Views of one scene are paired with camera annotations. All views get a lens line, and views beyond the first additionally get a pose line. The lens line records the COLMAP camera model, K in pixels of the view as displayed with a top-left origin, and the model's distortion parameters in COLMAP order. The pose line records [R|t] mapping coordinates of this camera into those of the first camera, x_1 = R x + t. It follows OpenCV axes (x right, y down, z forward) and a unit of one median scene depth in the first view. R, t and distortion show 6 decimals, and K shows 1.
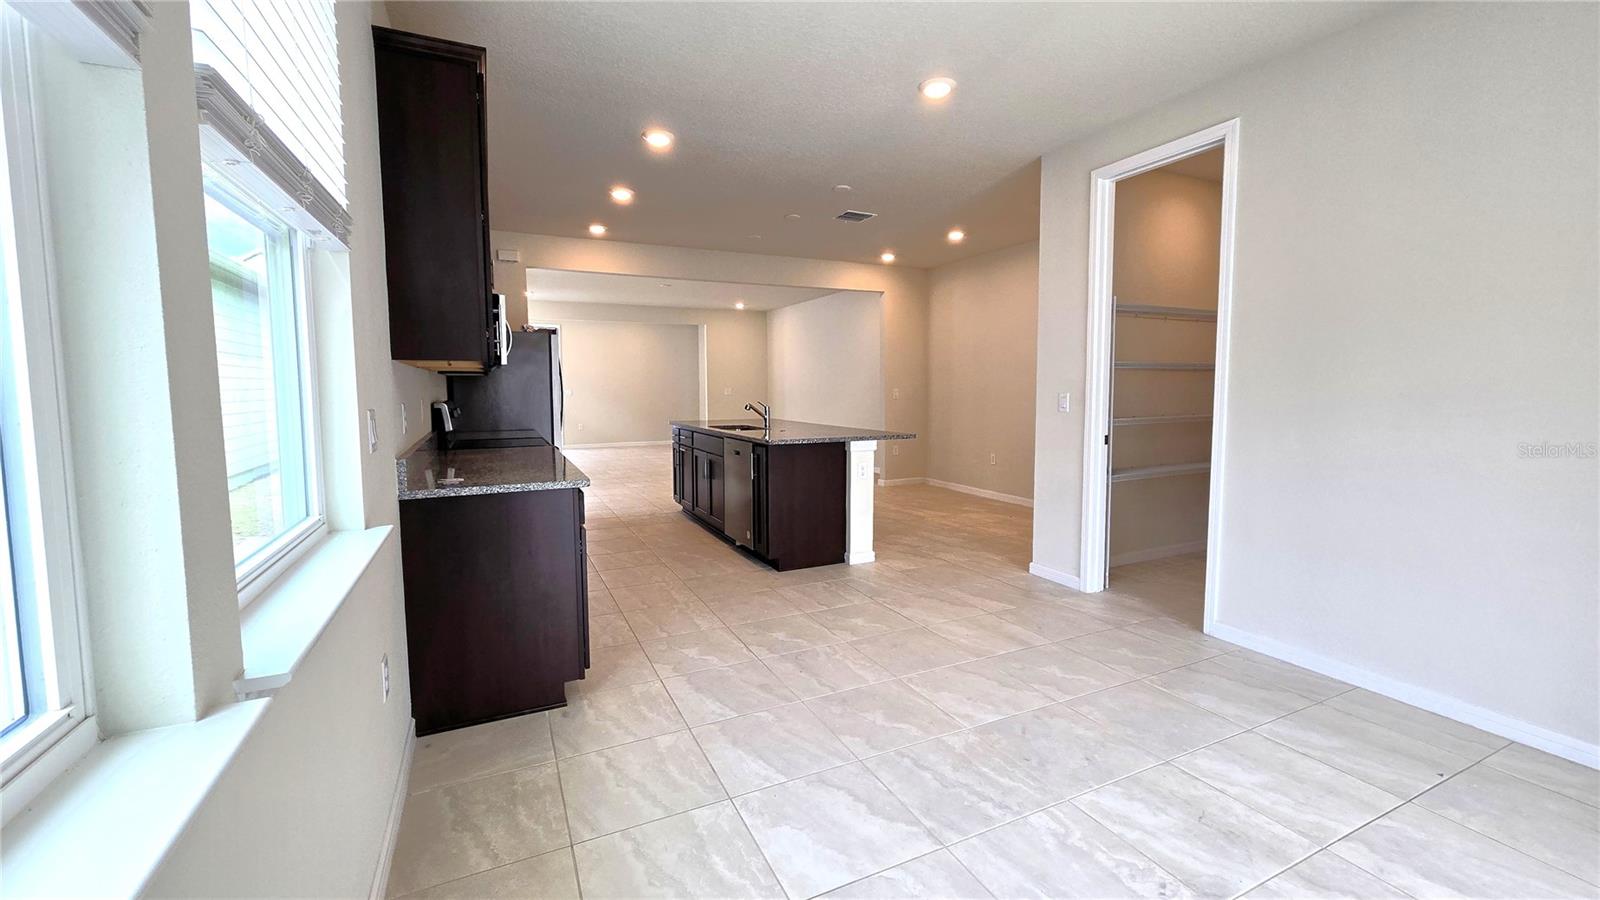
lens RADIAL K [[654.5, 0, 816.0], [0, 654.5, 434.1], [0, 0, 1]] dist [0.001690, 0.000145]
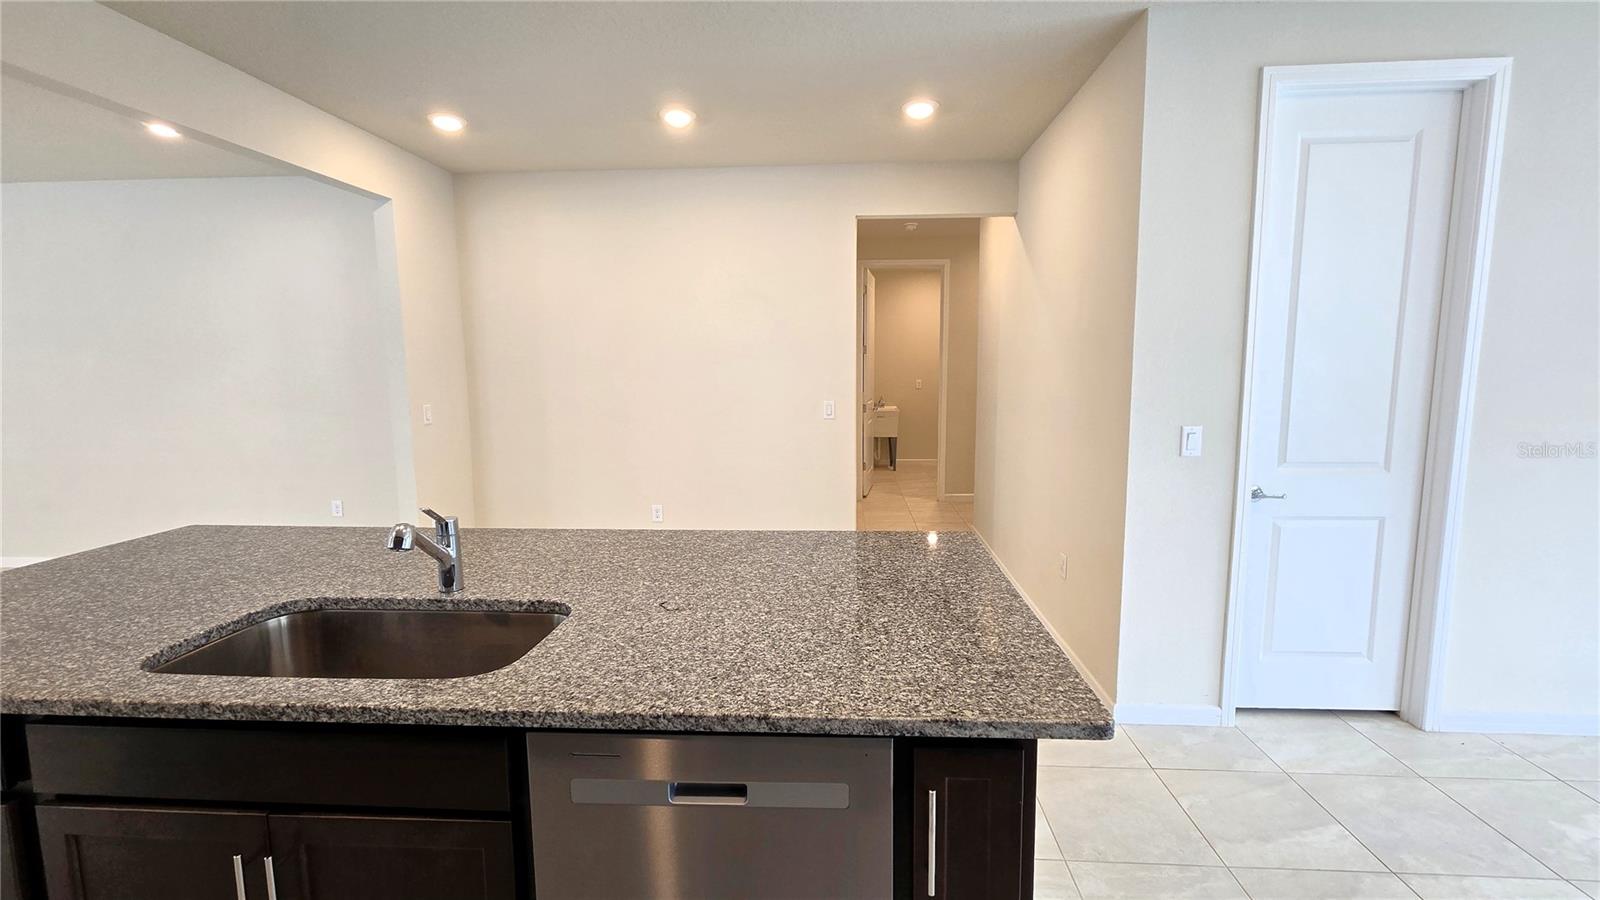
lens RADIAL K [[660.4, 0, 807.4], [0, 660.4, 440.8], [0, 0, 1]] dist [0.000923, 0.000189]
pose [[0.485801, -0.105496, 0.867680, -0.333286], [0.069571, 0.994207, 0.081927, -0.124255], [-0.871296, 0.020565, 0.490327, 1.003215]]
